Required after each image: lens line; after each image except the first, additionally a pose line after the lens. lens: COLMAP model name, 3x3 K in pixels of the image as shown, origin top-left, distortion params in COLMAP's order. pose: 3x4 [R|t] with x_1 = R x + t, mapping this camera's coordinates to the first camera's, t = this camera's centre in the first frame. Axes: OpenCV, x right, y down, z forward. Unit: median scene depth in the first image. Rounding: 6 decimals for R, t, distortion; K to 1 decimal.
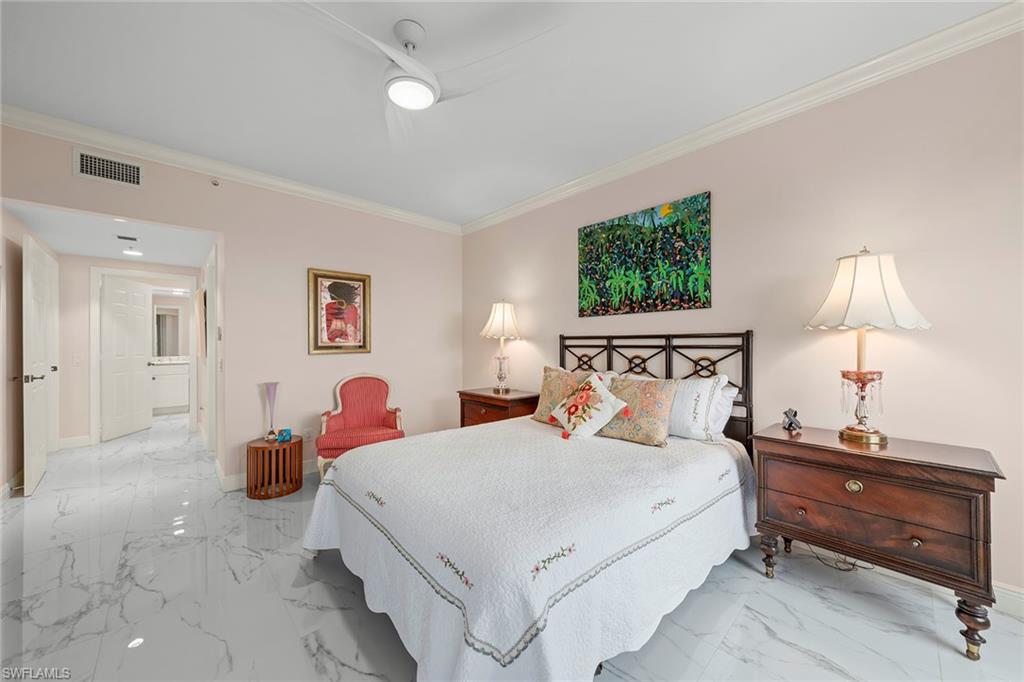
lens RADIAL K [[360.4, 0, 509.9], [0, 360.4, 343.7], [0, 0, 1]] dist [0.000200, -0.000072]
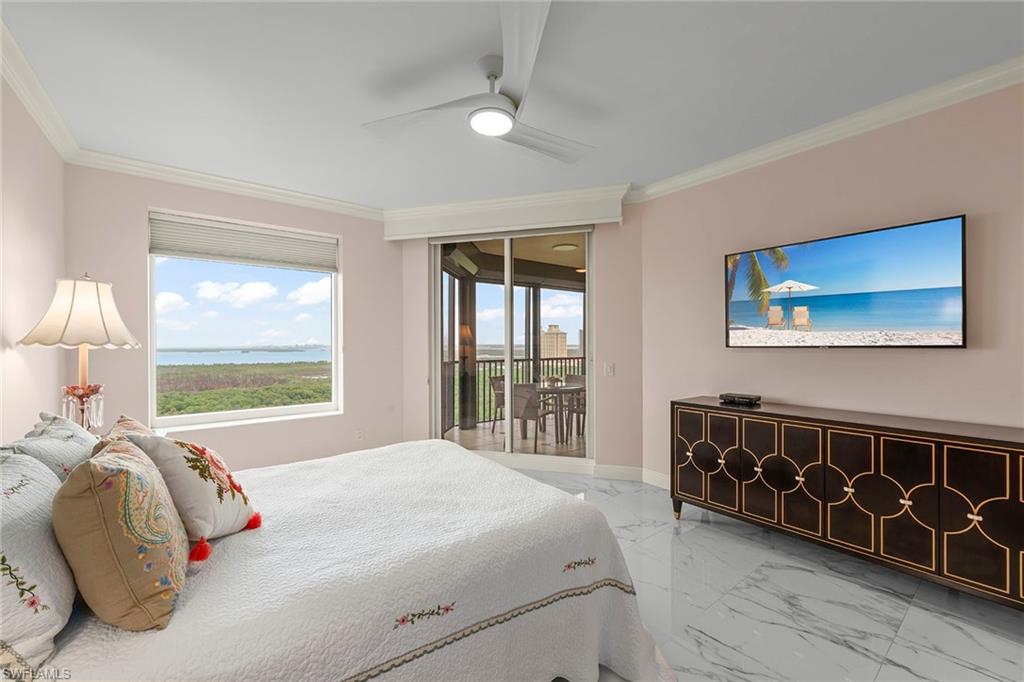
lens RADIAL K [[406.3, 0, 509.7], [0, 406.3, 343.6], [0, 0, 1]] dist [0.000619, 0.000147]
pose [[-0.995000, 0.001739, 0.099863, -0.437157], [0.001617, 0.999998, -0.001301, -0.046952], [-0.099865, -0.001133, -0.995000, 2.245955]]
